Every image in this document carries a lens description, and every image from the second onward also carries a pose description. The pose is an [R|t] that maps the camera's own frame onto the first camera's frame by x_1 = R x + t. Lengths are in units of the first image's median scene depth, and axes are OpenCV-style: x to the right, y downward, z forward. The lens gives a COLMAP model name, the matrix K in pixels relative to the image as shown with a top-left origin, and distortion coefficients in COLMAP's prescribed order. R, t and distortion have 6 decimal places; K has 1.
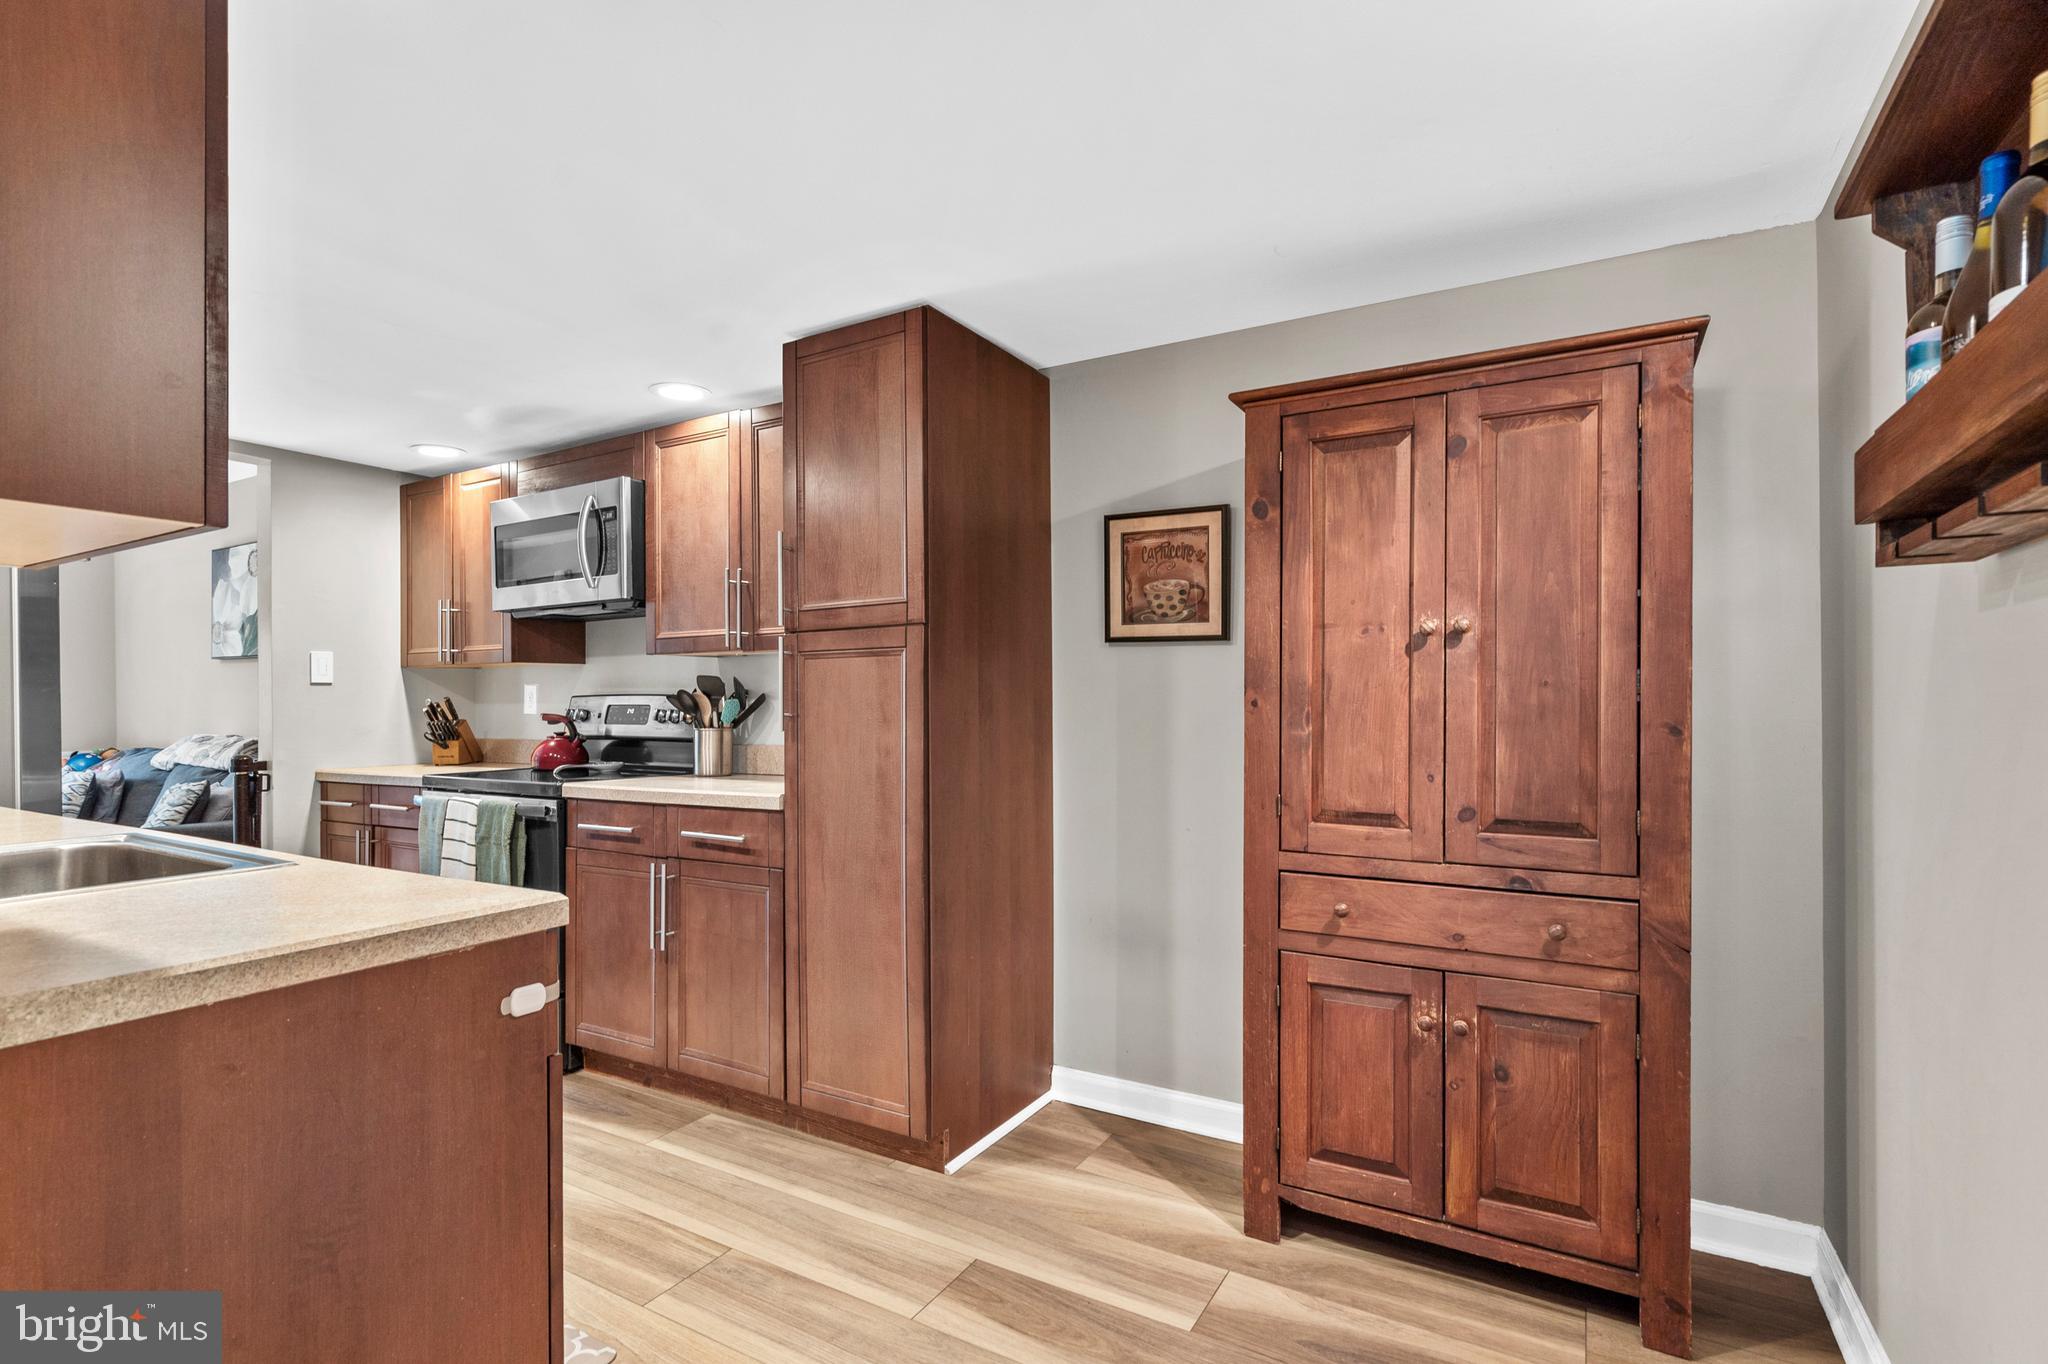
lens RADIAL K [[962.8, 0, 1019.2], [0, 962.8, 698.9], [0, 0, 1]] dist [-0.004163, 0.000524]
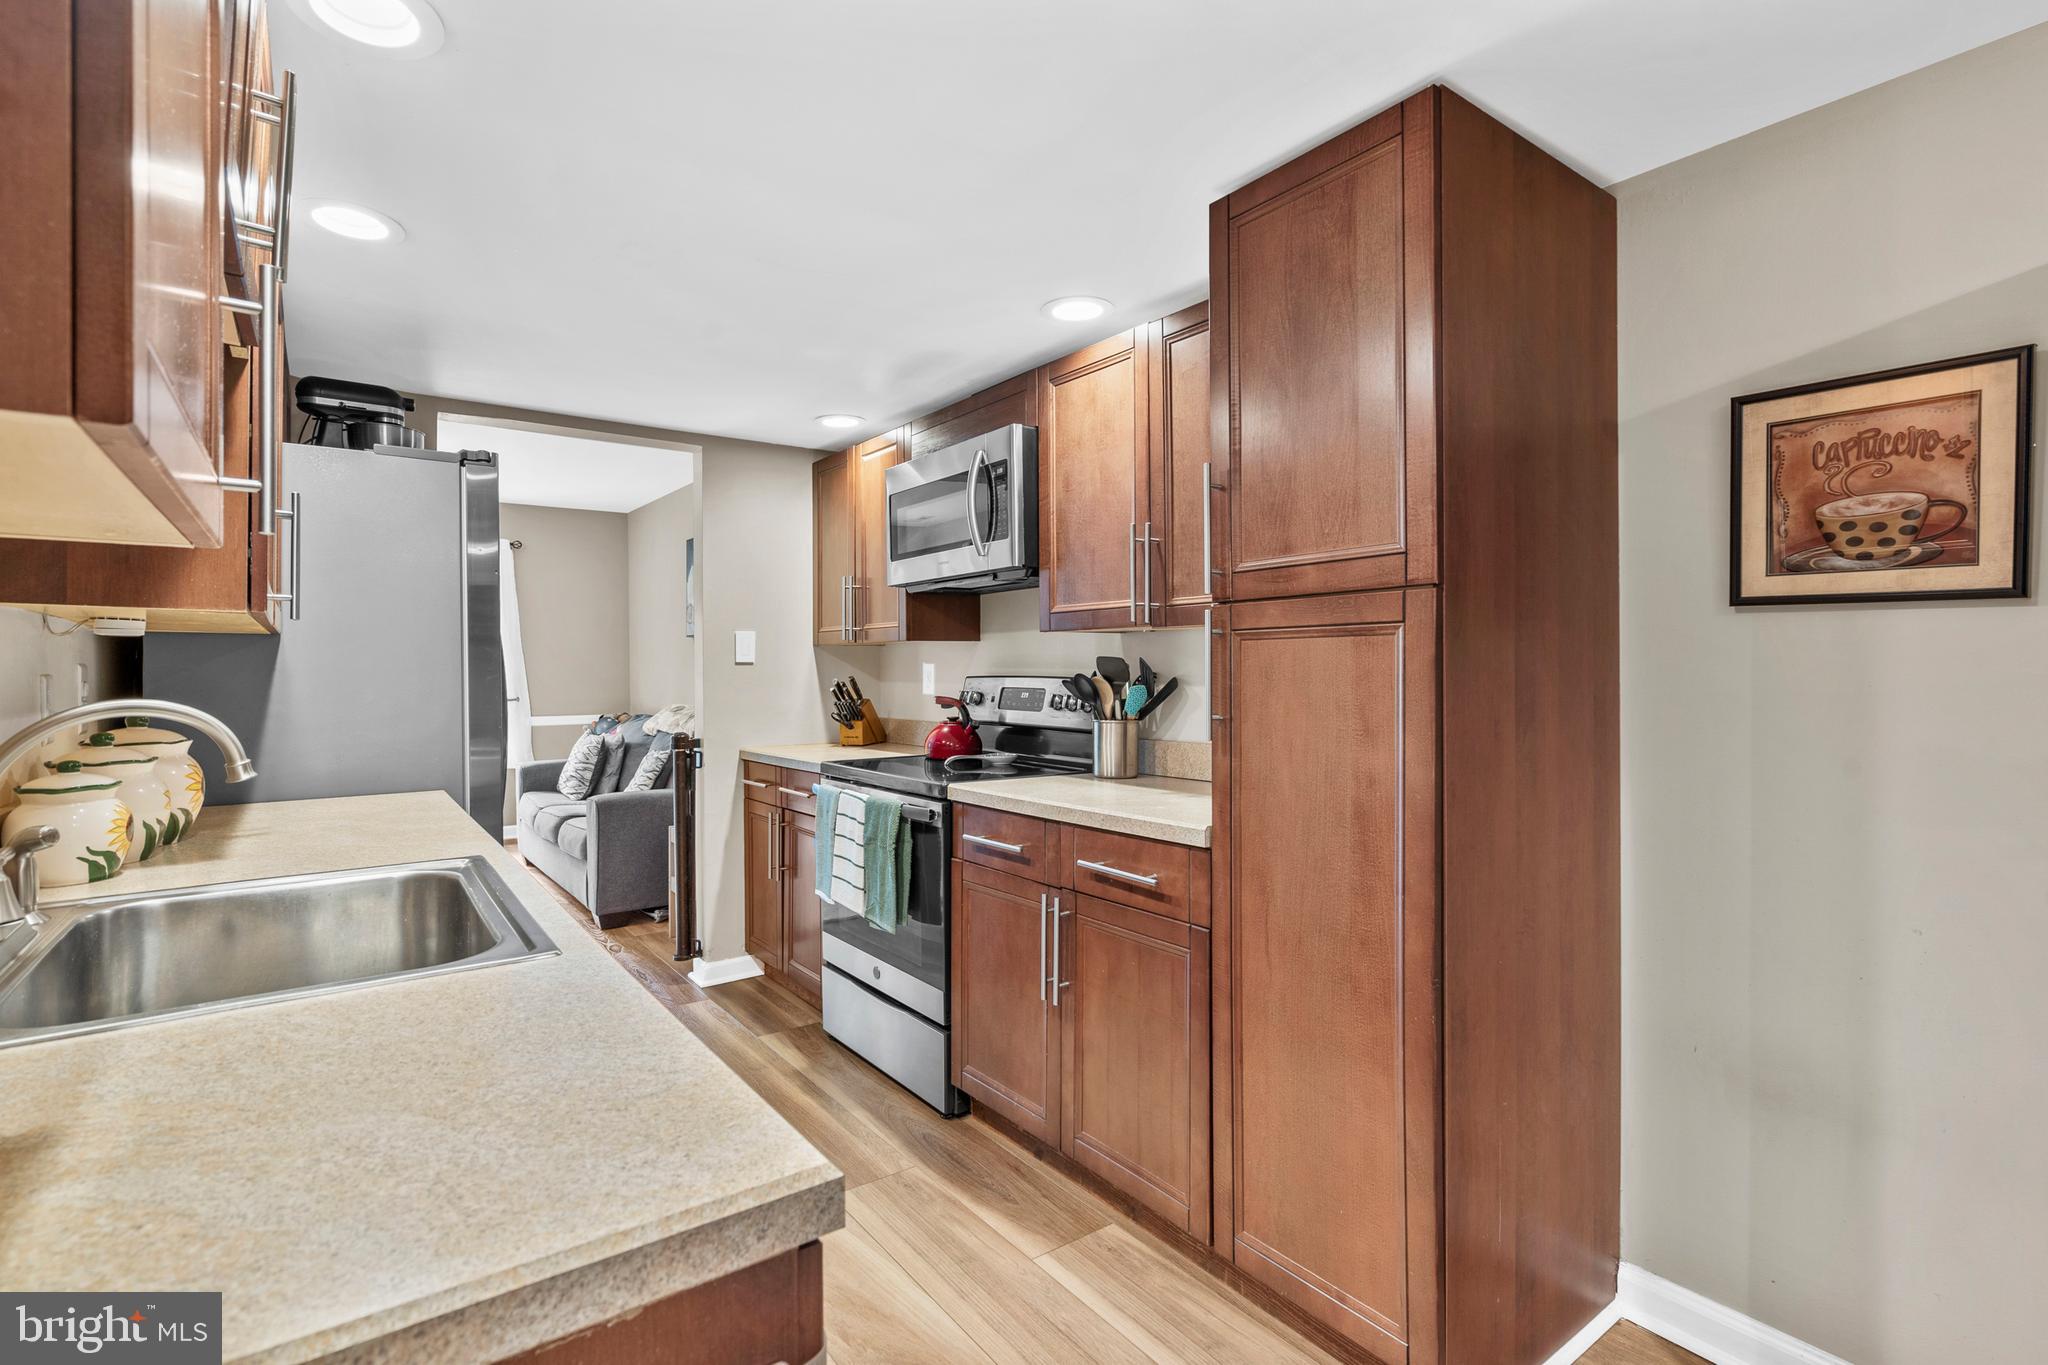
lens RADIAL K [[952.3, 0, 1016.1], [0, 952.3, 667.7], [0, 0, 1]] dist [-0.004062, 0.000257]
pose [[0.918321, 0.001903, -0.395831, -0.093113], [0.000031, 0.999988, 0.004880, -0.023234], [0.395836, -0.004493, 0.918310, 0.276497]]
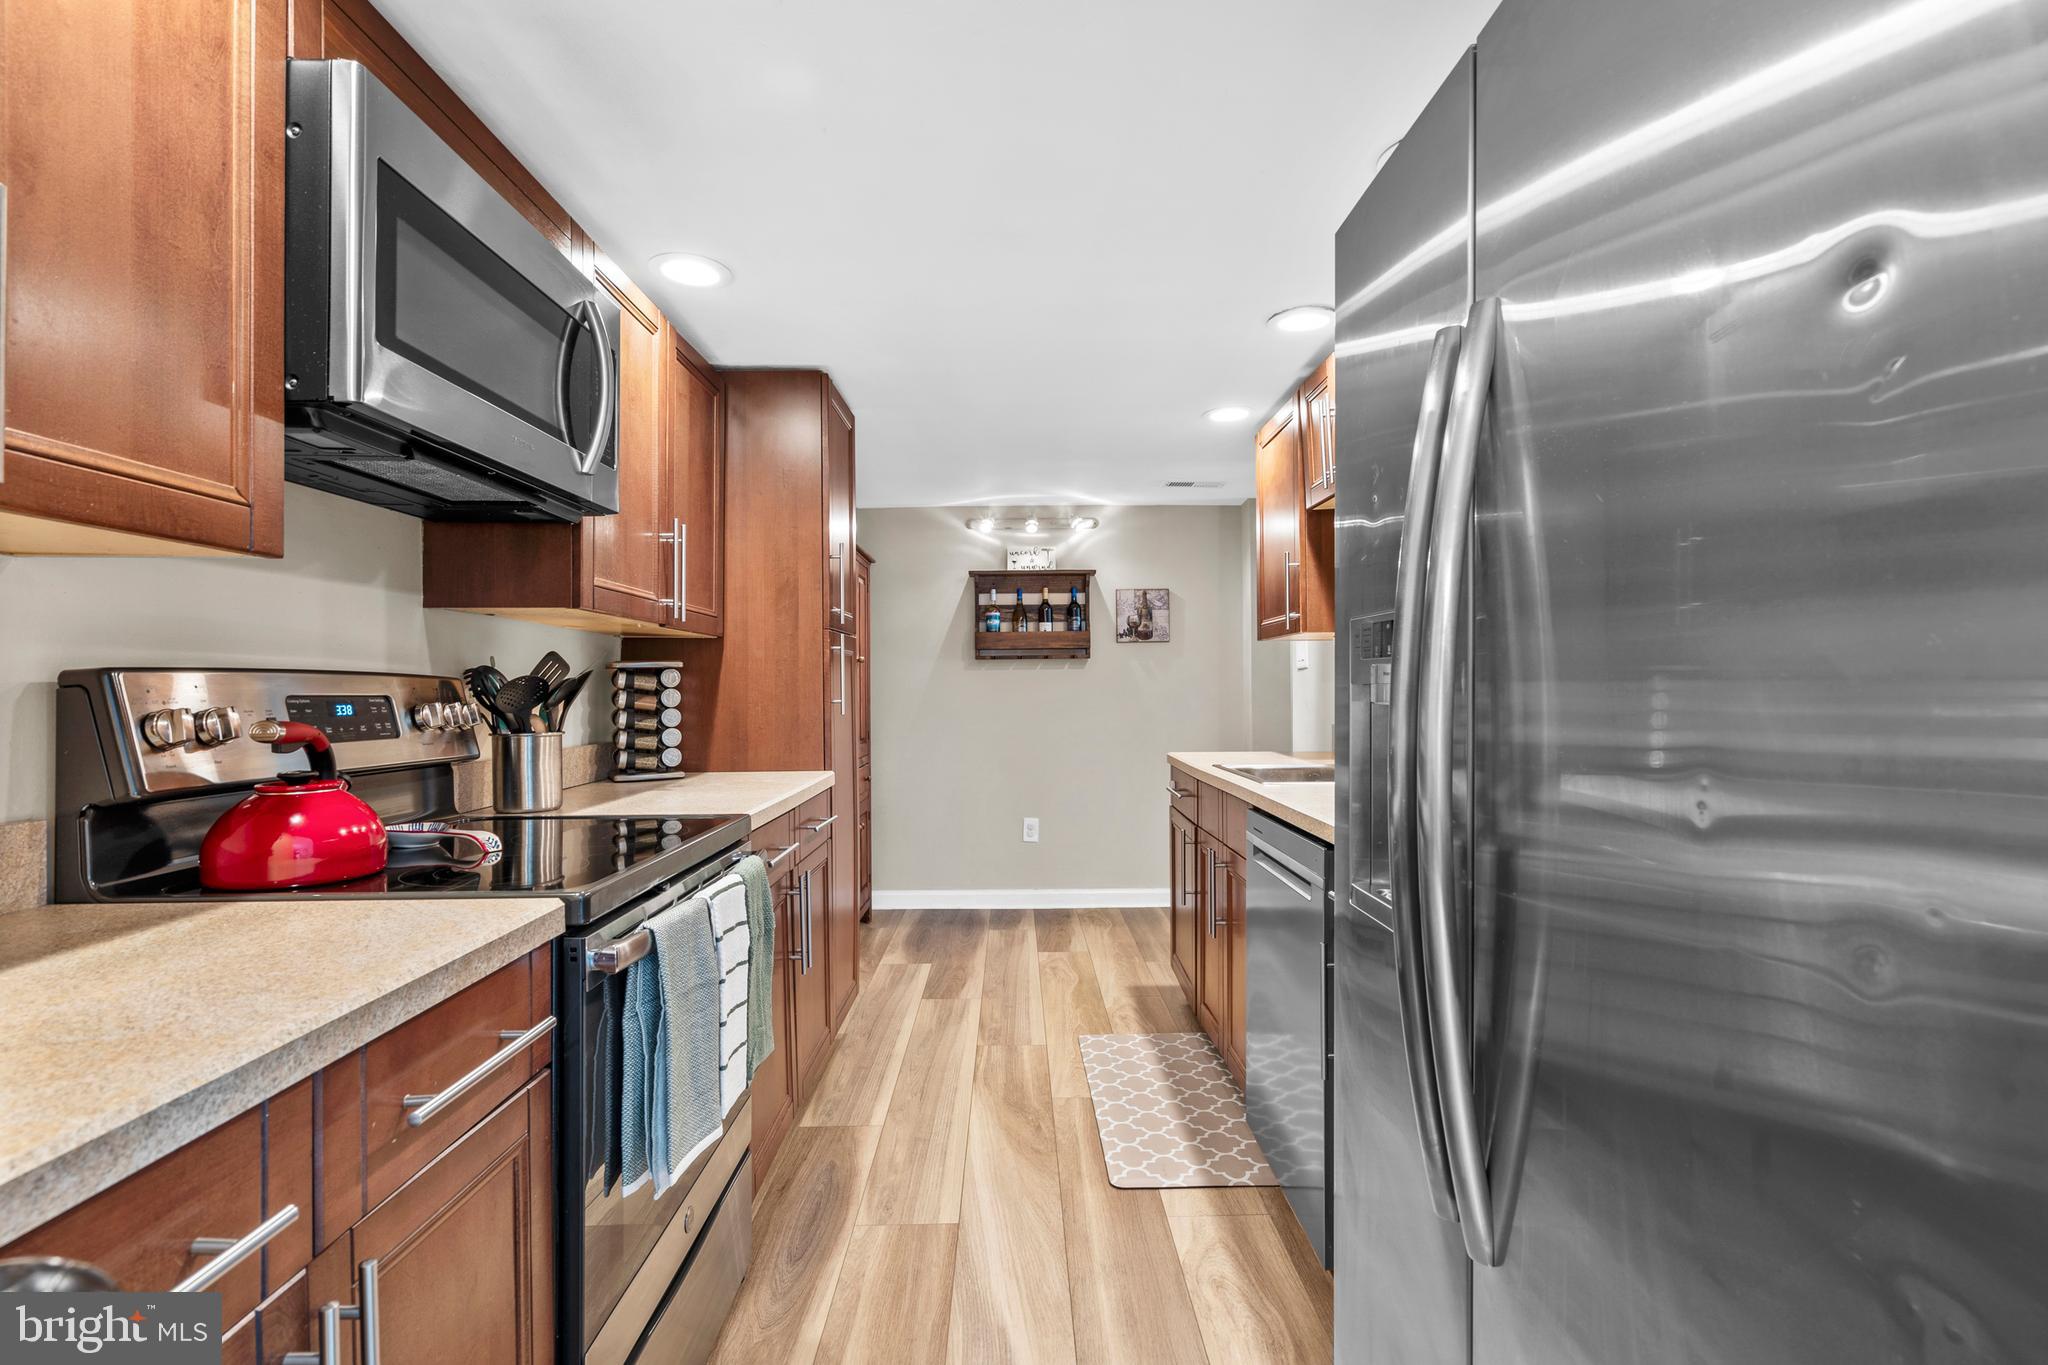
lens RADIAL K [[945.8, 0, 1026.6], [0, 945.8, 684.0], [0, 0, 1]] dist [0.000458, -0.000061]
pose [[-0.513170, 0.009168, 0.858238, -1.286452], [0.003343, 0.999957, -0.008683, 0.007929], [-0.858281, -0.001587, -0.513178, 1.341139]]
